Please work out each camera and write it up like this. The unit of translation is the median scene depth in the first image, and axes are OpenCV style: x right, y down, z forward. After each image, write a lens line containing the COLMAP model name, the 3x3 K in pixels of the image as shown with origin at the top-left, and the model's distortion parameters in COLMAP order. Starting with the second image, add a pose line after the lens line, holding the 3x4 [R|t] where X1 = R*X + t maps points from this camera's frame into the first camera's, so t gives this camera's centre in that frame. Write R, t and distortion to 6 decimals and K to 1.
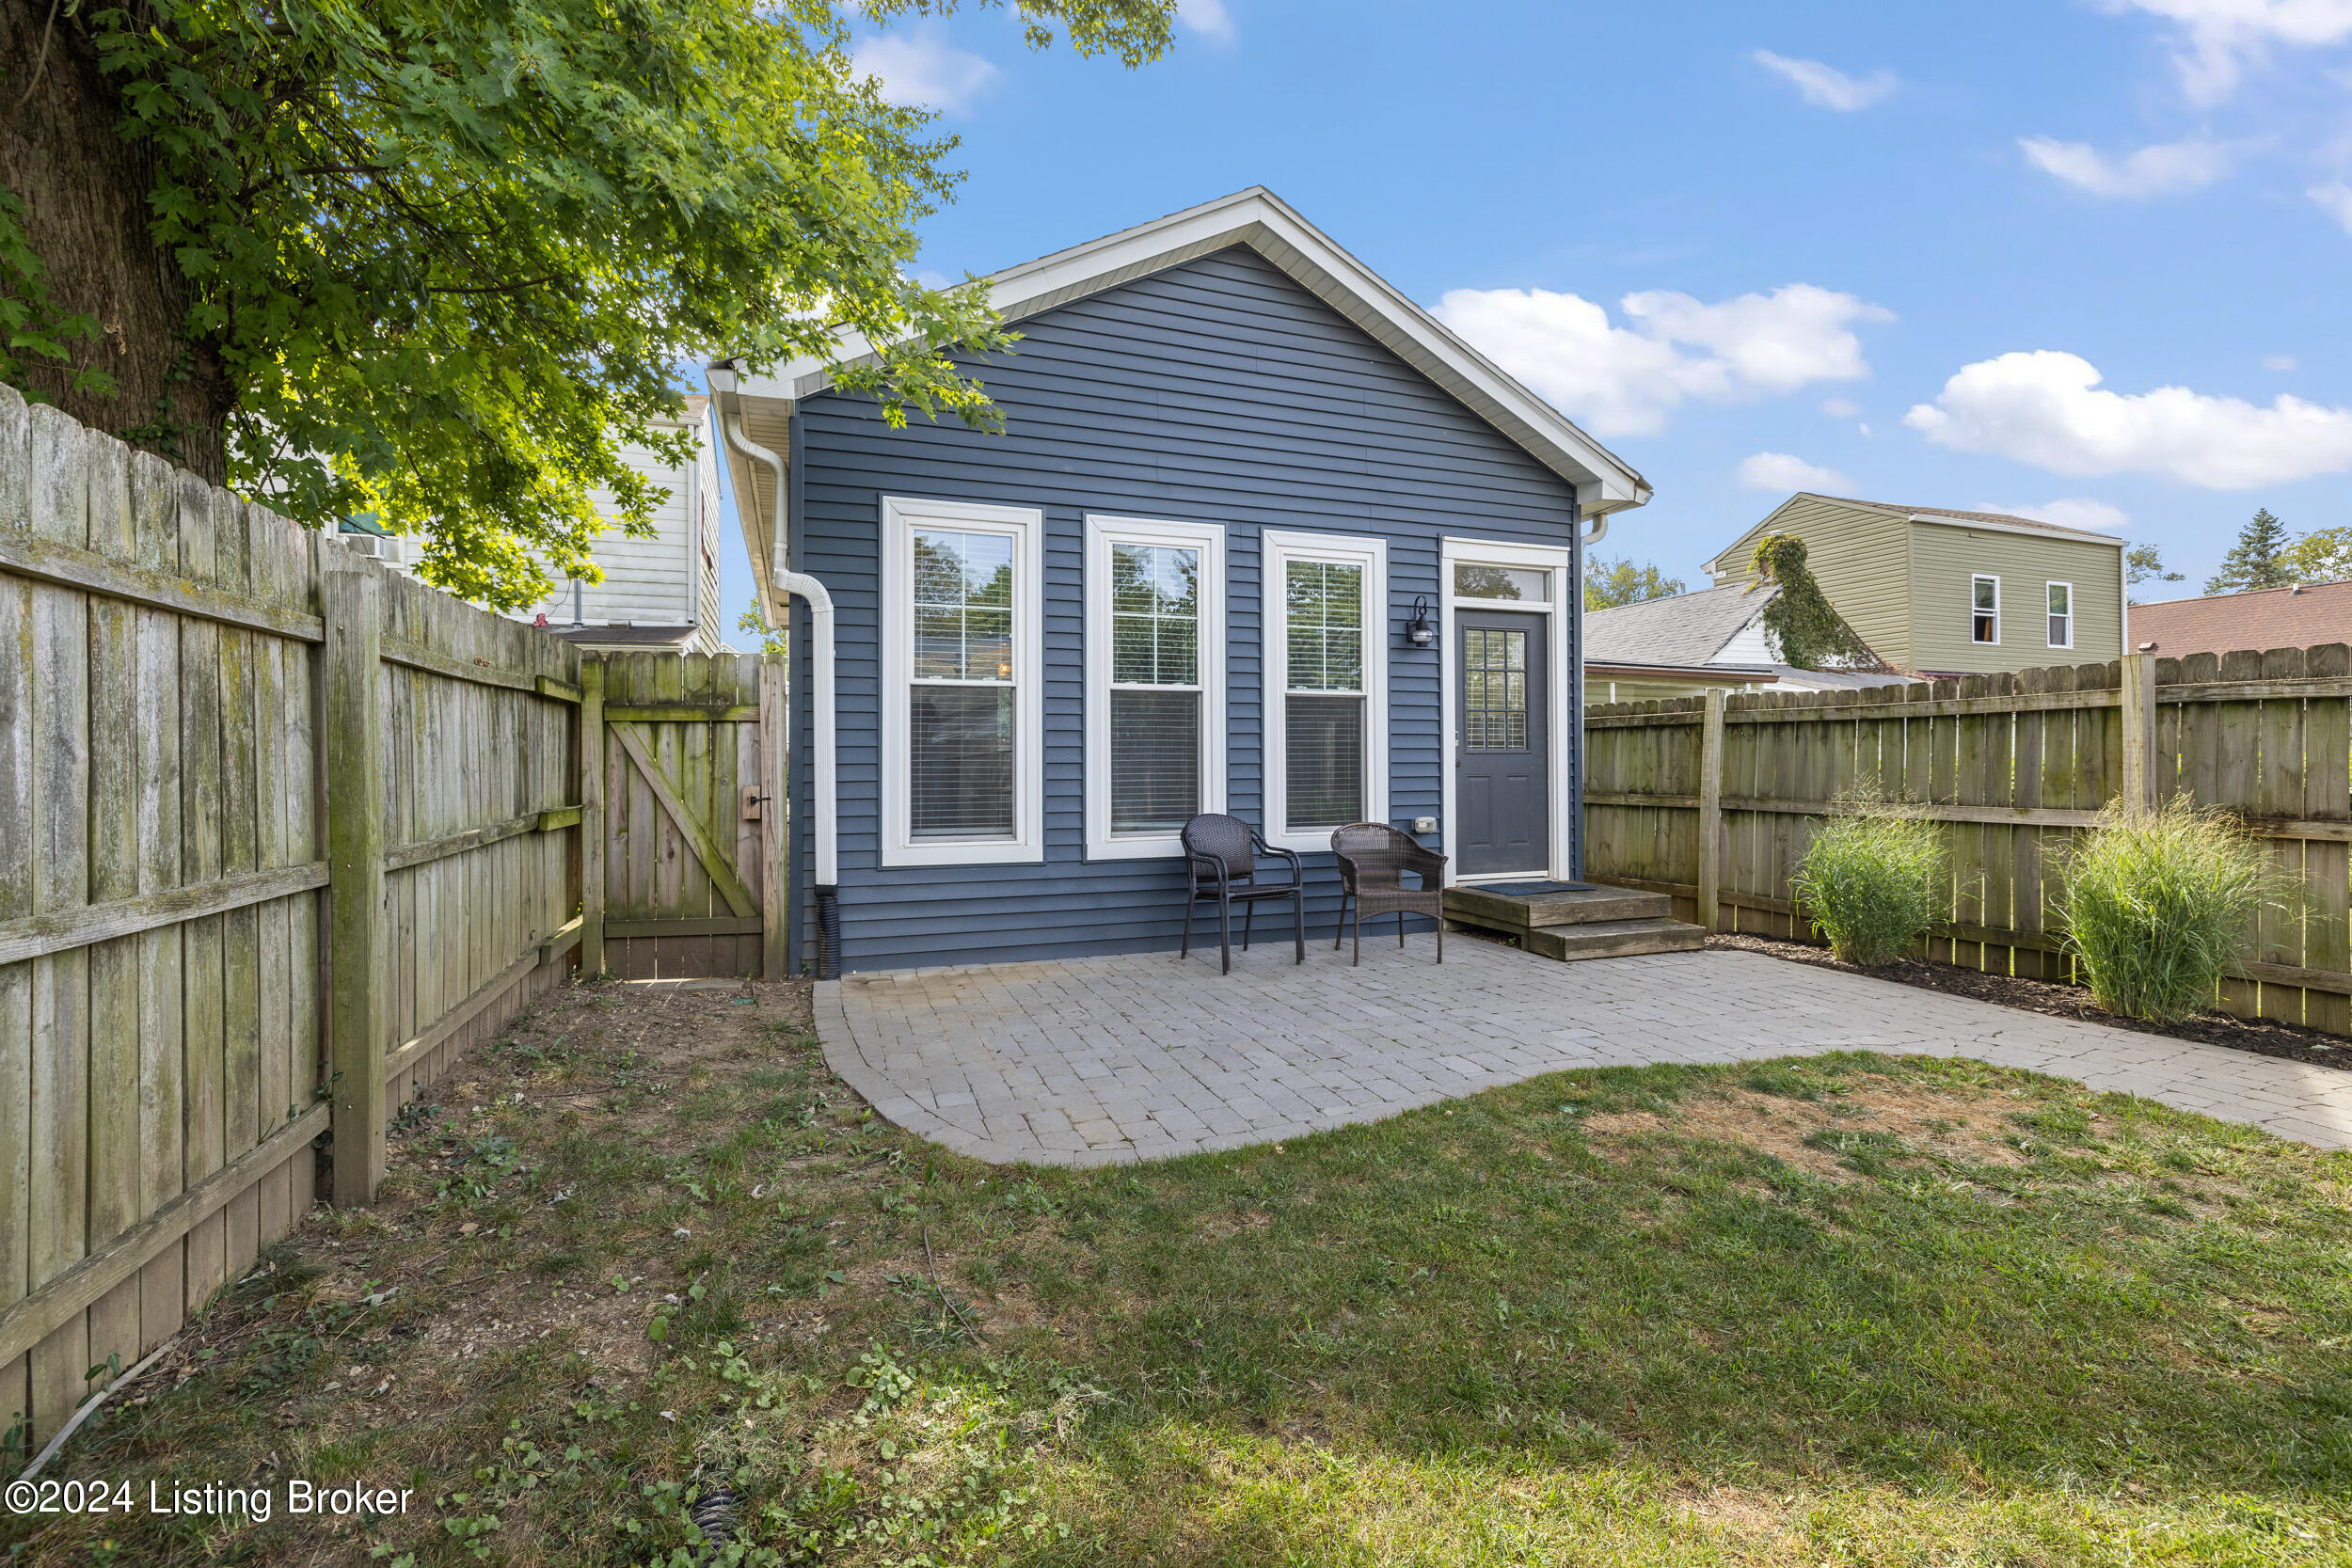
lens RADIAL K [[1005.9, 0, 1175.3], [0, 1005.9, 759.4], [0, 0, 1]] dist [-0.001158, 0.000008]
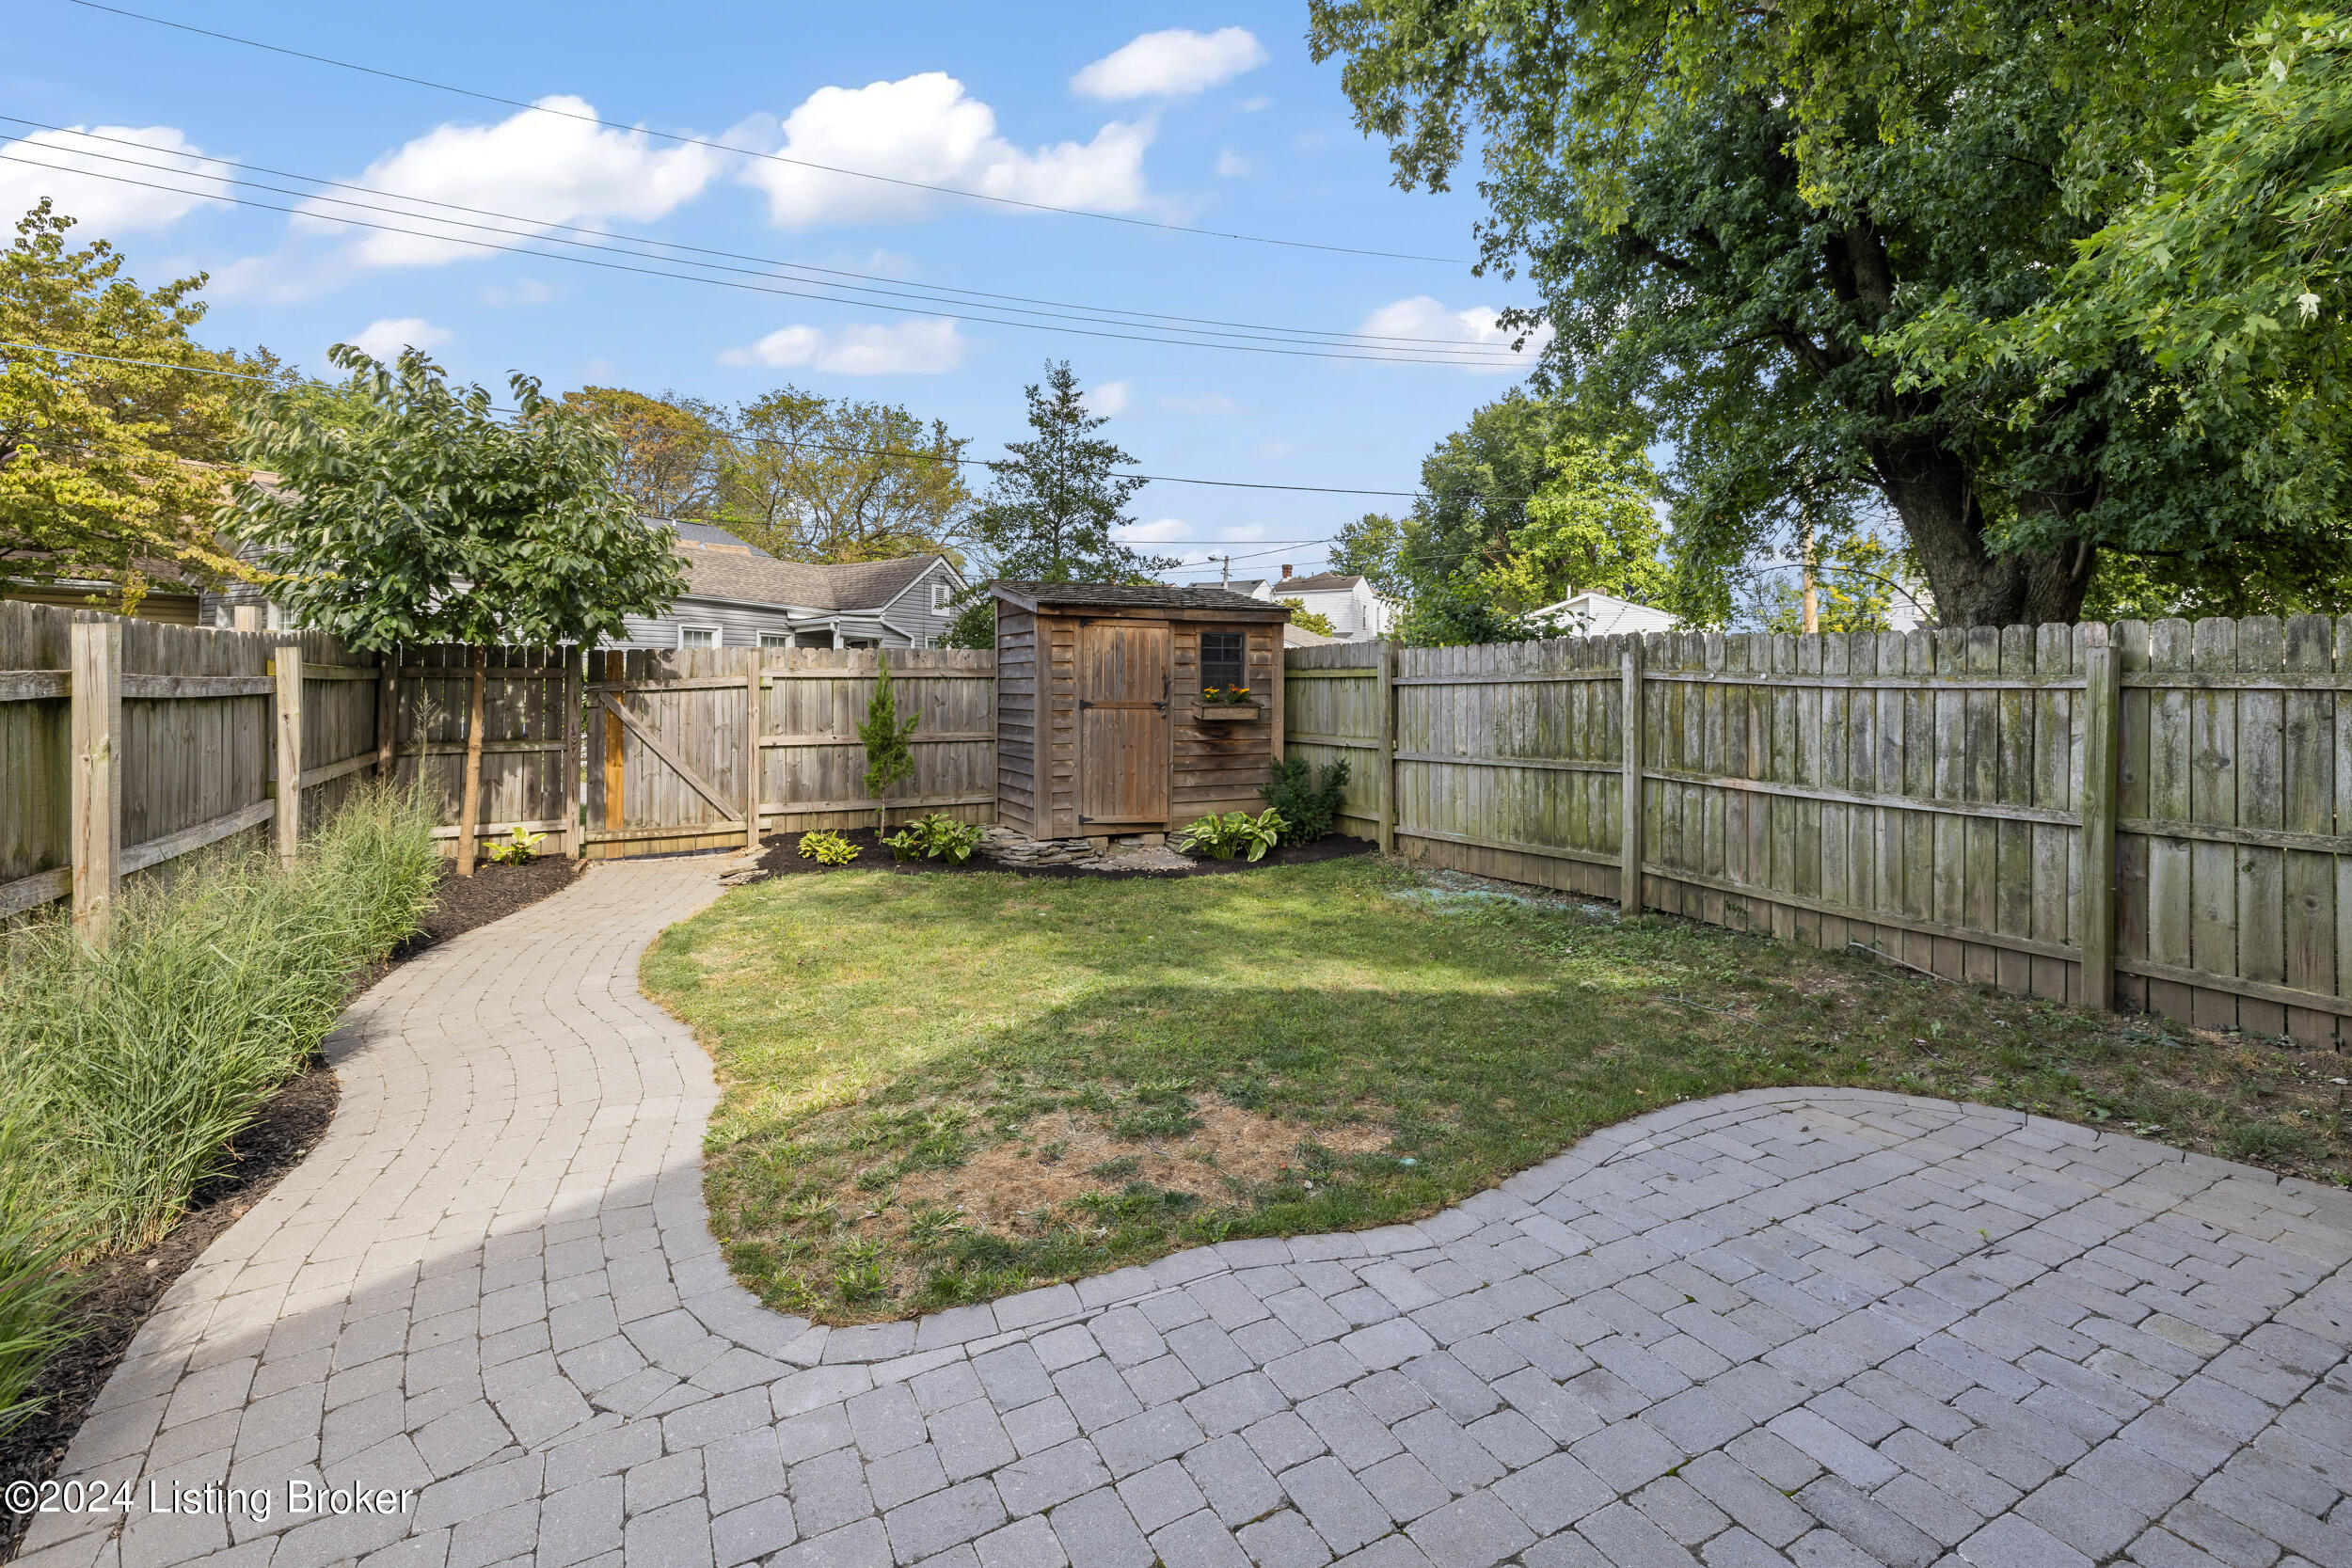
lens RADIAL K [[990.0, 0, 1170.5], [0, 990.0, 669.8], [0, 0, 1]] dist [0.000555, 0.000115]
pose [[-0.993154, -0.000828, -0.116813, 0.437920], [0.001187, 0.999852, -0.017180, -0.055529], [0.116810, -0.017201, -0.993005, 1.157728]]
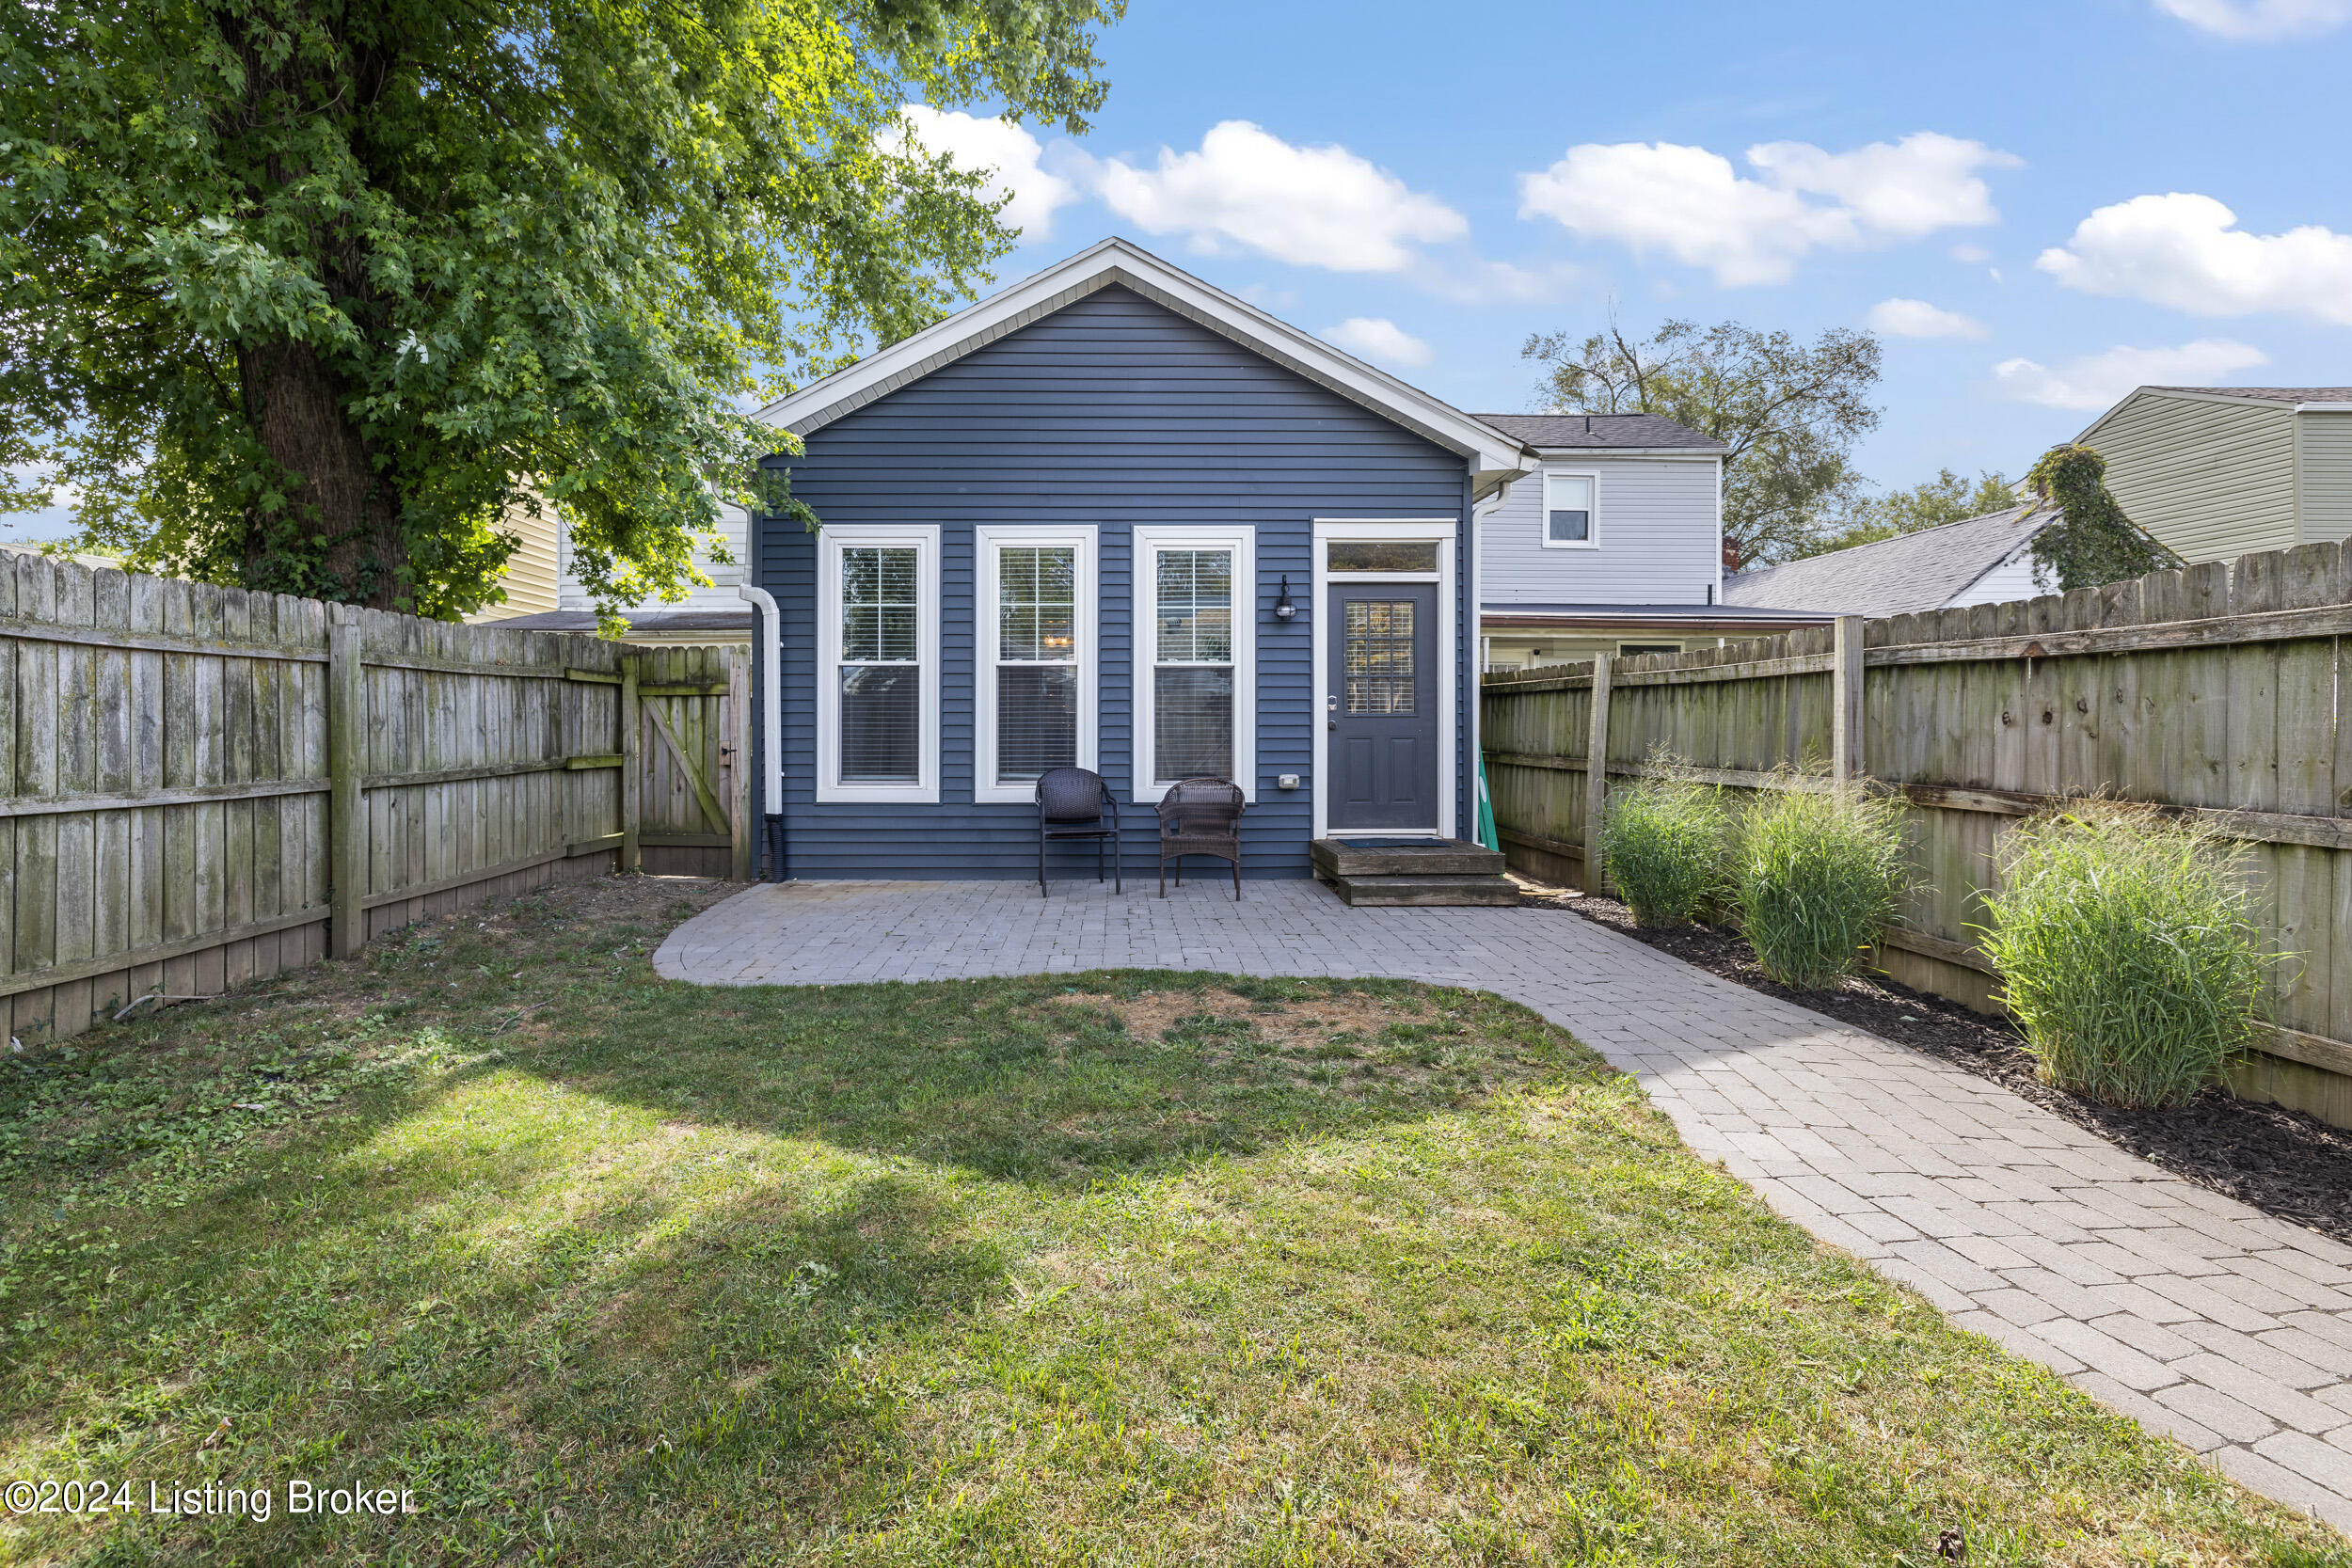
lens RADIAL K [[1043.1, 0, 1162.0], [0, 1043.1, 726.6], [0, 0, 1]] dist [-0.002246, -0.000490]
pose [[0.943151, 0.002939, -0.332352, 0.588737], [-0.000410, 0.999970, 0.007680, -0.004889], [0.332365, -0.007107, 0.943124, -0.151066]]
